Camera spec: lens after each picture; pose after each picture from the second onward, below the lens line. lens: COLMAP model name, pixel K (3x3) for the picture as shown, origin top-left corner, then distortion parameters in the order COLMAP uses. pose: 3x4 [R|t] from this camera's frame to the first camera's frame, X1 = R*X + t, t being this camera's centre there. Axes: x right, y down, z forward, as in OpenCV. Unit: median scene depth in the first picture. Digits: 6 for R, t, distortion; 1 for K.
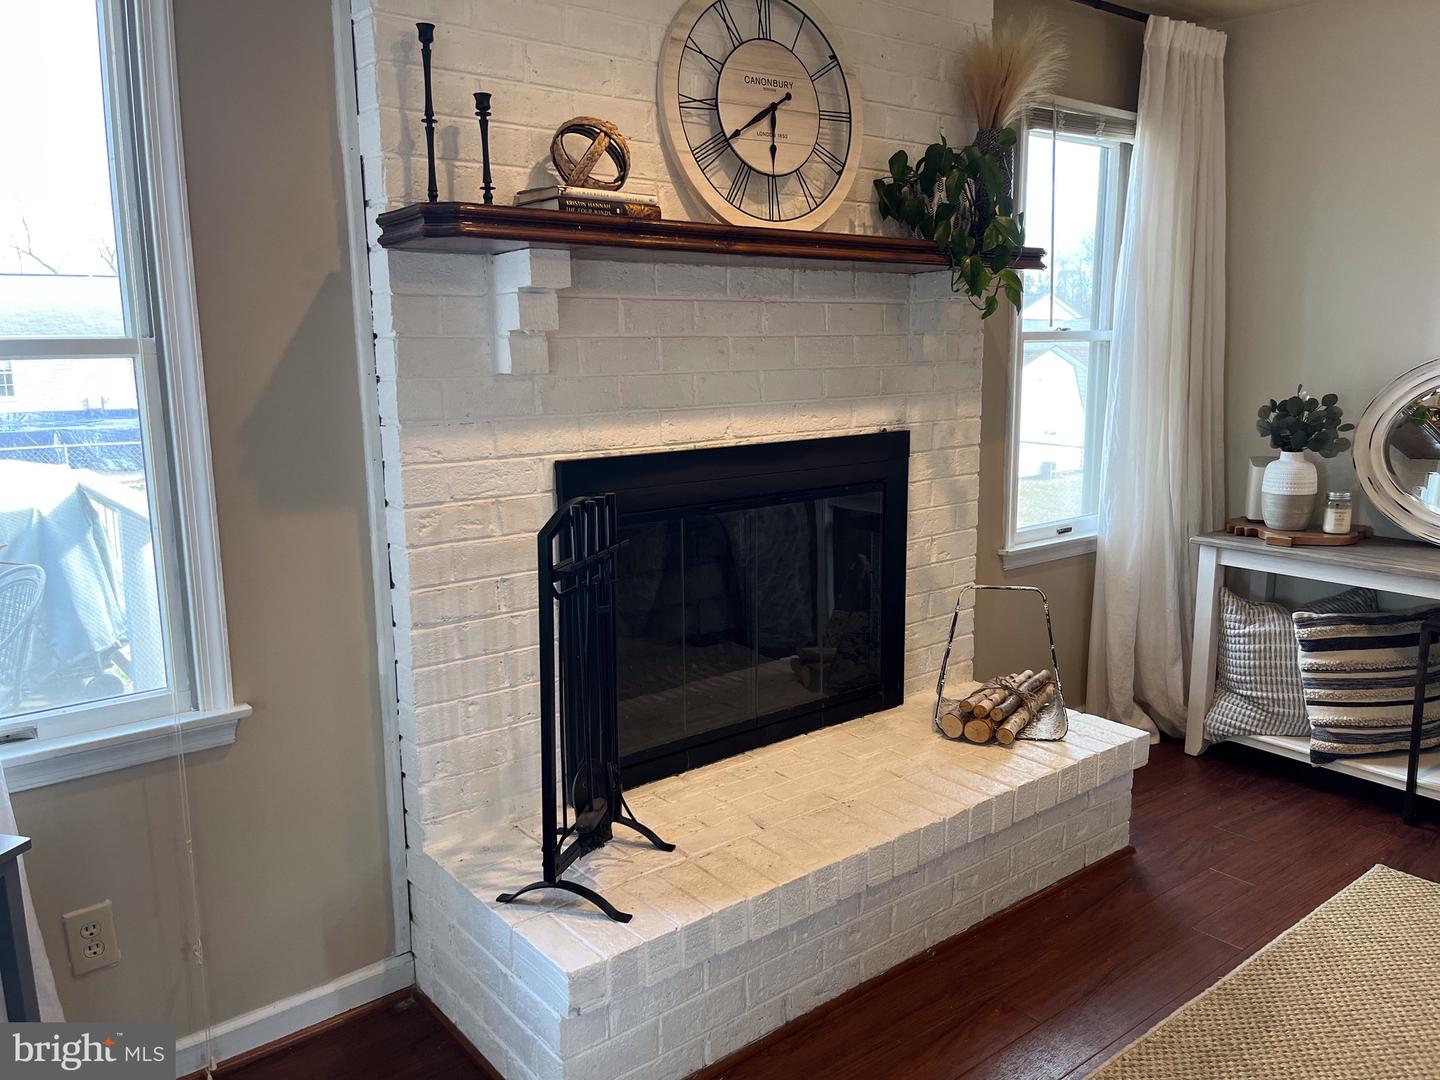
lens RADIAL K [[1088.6, 0, 719.4], [0, 1088.6, 535.7], [0, 0, 1]] dist [0.057054, -0.088713]
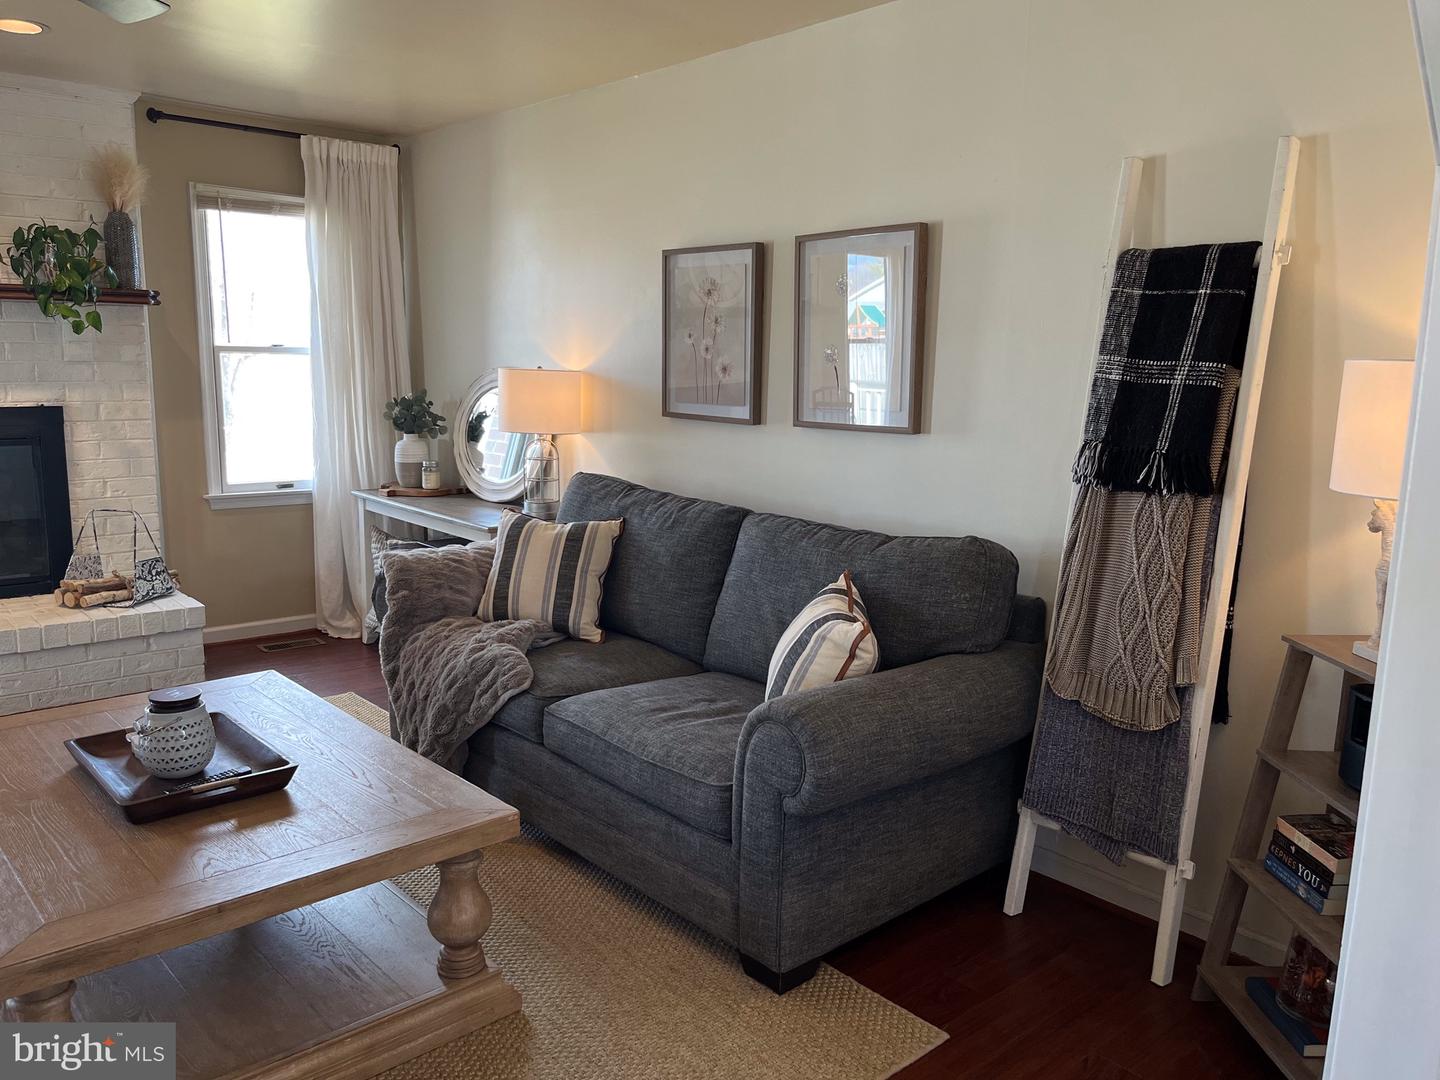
lens RADIAL K [[1088.6, 0, 727.1], [0, 1088.6, 544.7], [0, 0, 1]] dist [0.057054, -0.088713]
pose [[0.997754, 0.023040, 0.062894, 0.900606], [-0.022695, 0.999723, -0.006195, 0.075735], [-0.063020, 0.004753, 0.998001, -0.519994]]
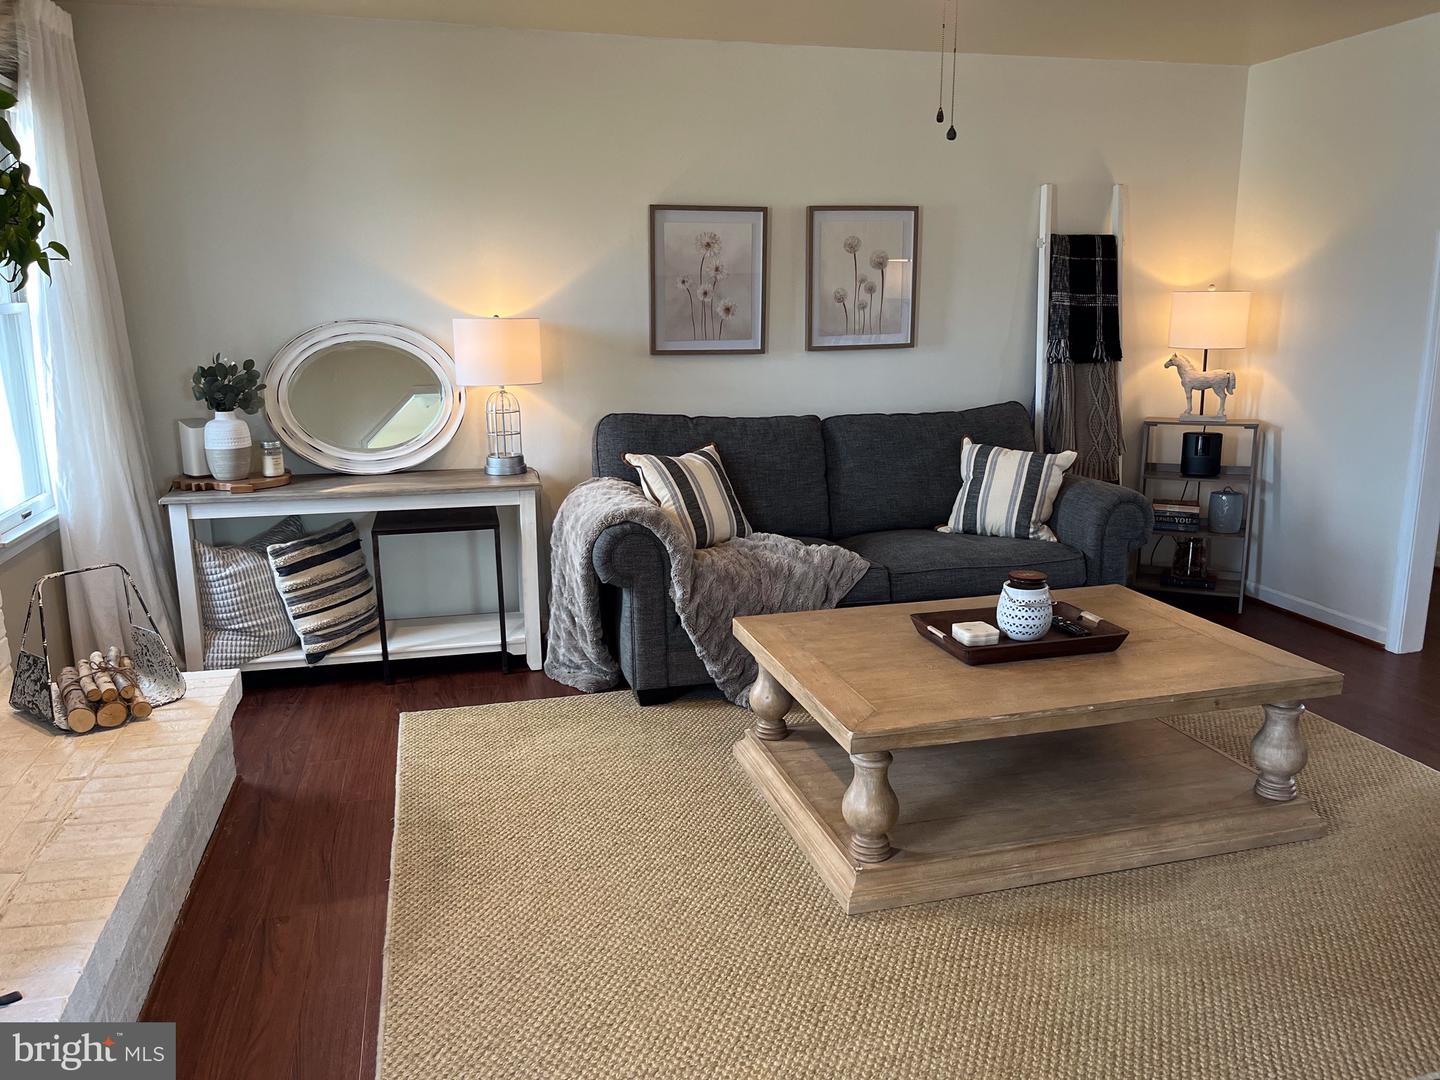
lens RADIAL K [[1088.6, 0, 718.9], [0, 1088.6, 545.1], [0, 0, 1]] dist [0.057054, -0.088713]
pose [[0.400680, -0.190907, 0.896108, -0.338768], [0.161534, 0.977450, 0.136008, -0.013388], [-0.901866, 0.090256, 0.422483, 0.069927]]
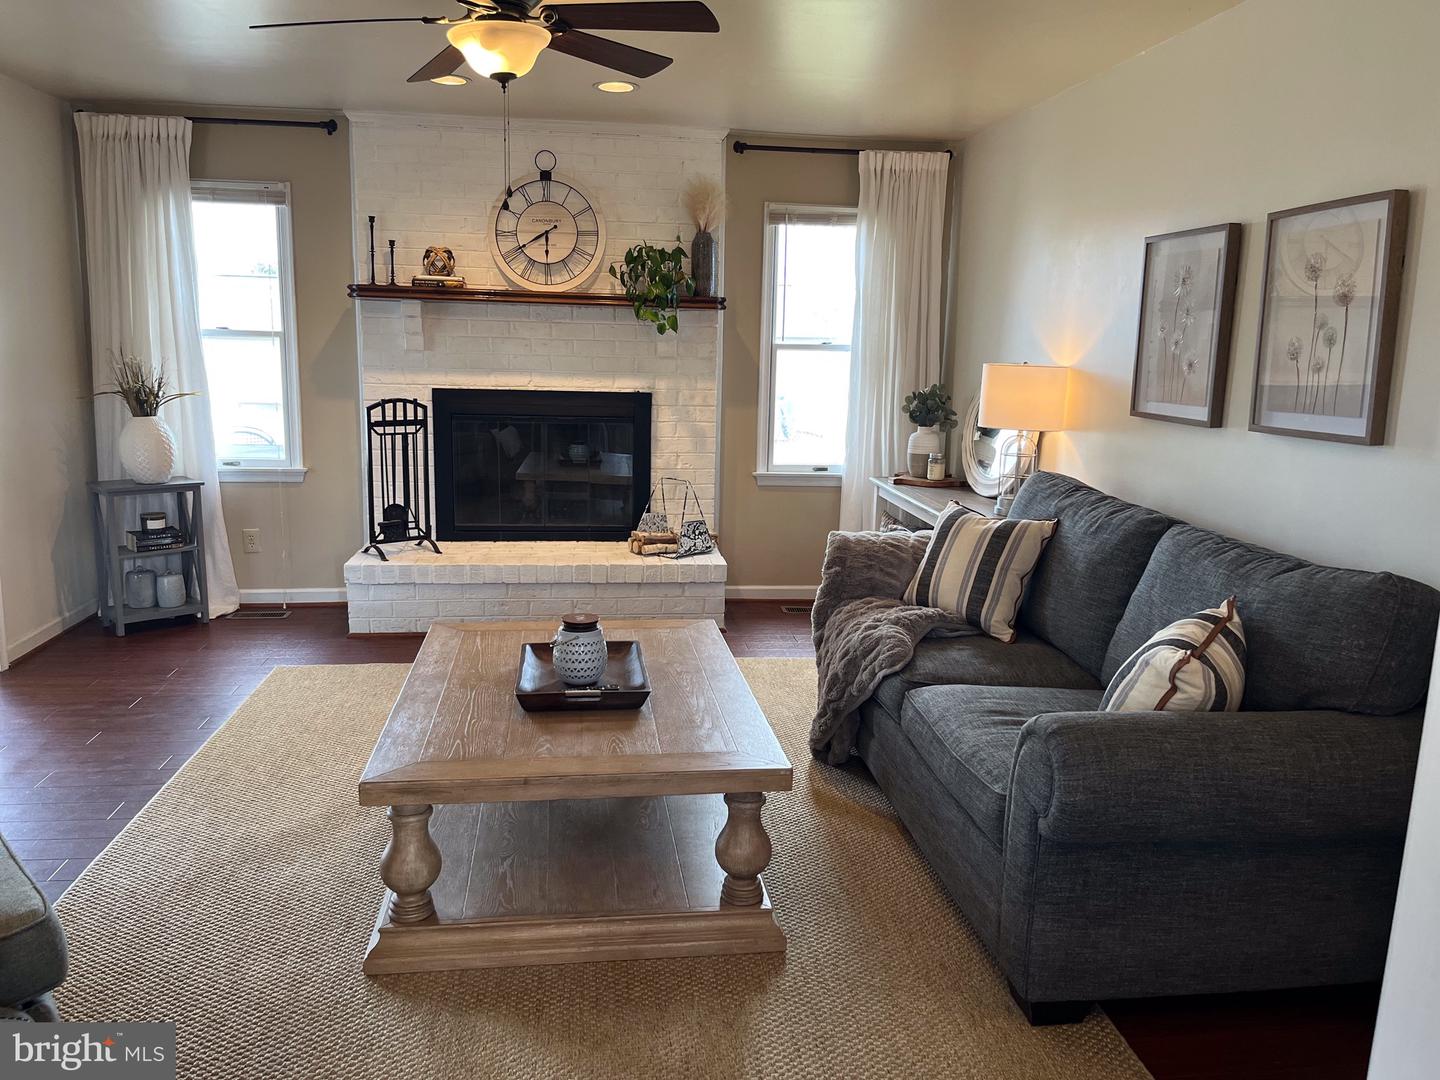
lens RADIAL K [[1088.6, 0, 718.7], [0, 1088.6, 546.0], [0, 0, 1]] dist [0.057054, -0.088713]
pose [[0.851695, 0.127910, -0.508187, 1.134690], [-0.124448, 0.991380, 0.040959, 0.067187], [0.509046, 0.028358, 0.860272, -0.495715]]
